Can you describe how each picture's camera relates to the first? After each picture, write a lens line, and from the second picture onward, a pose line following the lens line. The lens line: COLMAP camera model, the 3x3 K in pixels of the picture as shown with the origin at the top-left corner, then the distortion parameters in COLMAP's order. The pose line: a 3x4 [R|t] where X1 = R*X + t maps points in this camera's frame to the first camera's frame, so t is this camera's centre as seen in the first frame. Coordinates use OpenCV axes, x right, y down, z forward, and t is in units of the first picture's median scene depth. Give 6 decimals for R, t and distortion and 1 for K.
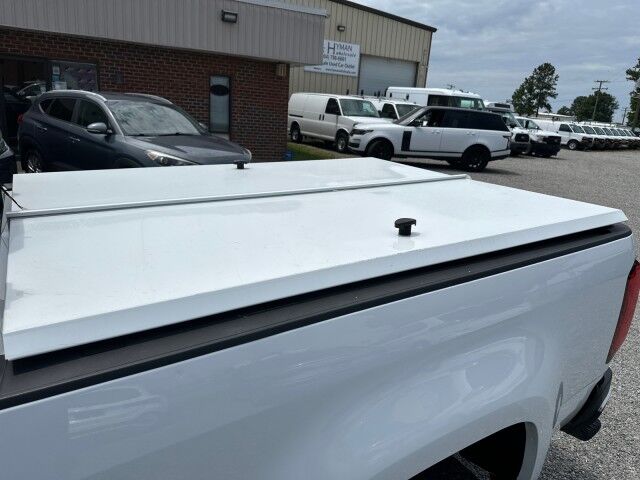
lens RADIAL K [[460.6, 0, 318.3], [0, 460.6, 239.0], [0, 0, 1]] dist [0.038423, -0.043933]
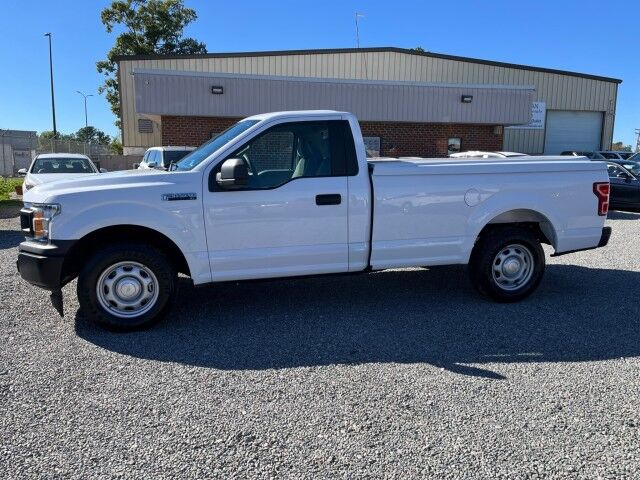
lens RADIAL K [[511.1, 0, 317.8], [0, 511.1, 240.4], [0, 0, 1]] dist [0.034950, -0.000965]
pose [[0.959155, -0.023382, -0.281913, -0.097220], [-0.016591, 0.990213, -0.138577, 0.100858], [0.282394, 0.137594, 0.949380, -0.311187]]
